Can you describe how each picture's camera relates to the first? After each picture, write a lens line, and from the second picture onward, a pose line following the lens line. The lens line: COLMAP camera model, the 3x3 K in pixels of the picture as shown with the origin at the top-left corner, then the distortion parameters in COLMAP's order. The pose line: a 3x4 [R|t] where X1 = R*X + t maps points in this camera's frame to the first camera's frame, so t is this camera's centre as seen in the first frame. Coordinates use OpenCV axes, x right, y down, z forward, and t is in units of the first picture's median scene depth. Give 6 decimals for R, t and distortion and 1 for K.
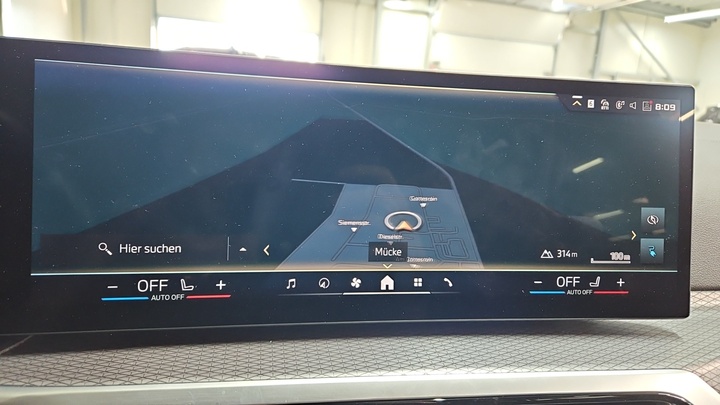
lens RADIAL K [[475.2, 0, 356.0], [0, 475.2, 202.8], [0, 0, 1]] dist [0.012051, -0.012807]
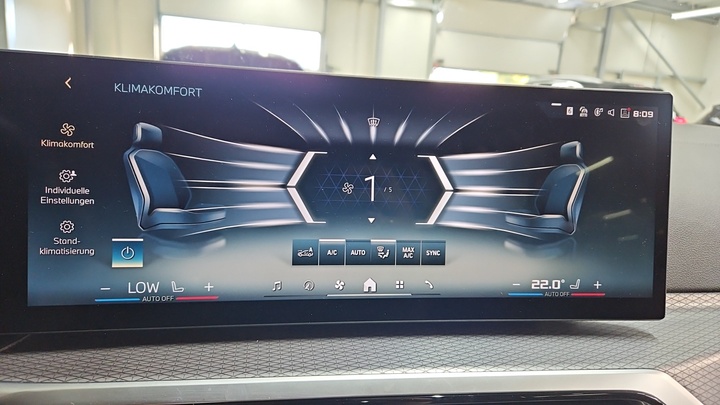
lens RADIAL K [[475.2, 0, 355.1], [0, 475.2, 210.6], [0, 0, 1]] dist [0.012051, -0.012807]
pose [[0.999936, 0.000415, -0.011343, 0.043623], [-0.000200, 0.999821, 0.018945, -0.013467], [0.011349, -0.018942, 0.999756, -0.033500]]
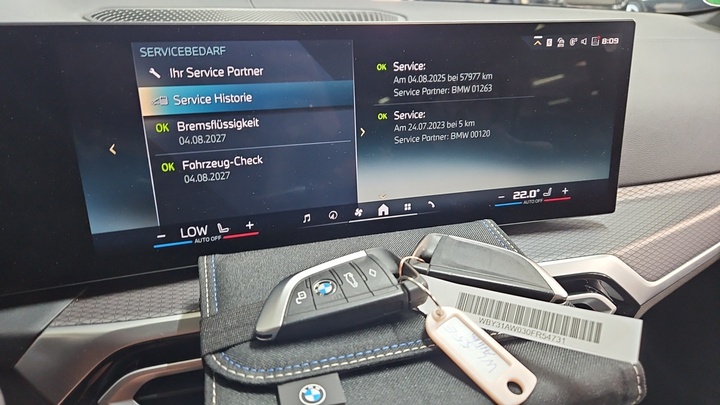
lens RADIAL K [[475.2, 0, 348.0], [0, 475.2, 200.1], [0, 0, 1]] dist [0.012051, -0.012807]
pose [[0.993241, -0.081319, 0.082818, -0.117178], [0.058129, 0.966115, 0.251483, -0.159220], [-0.100461, -0.244969, 0.964312, -0.155554]]
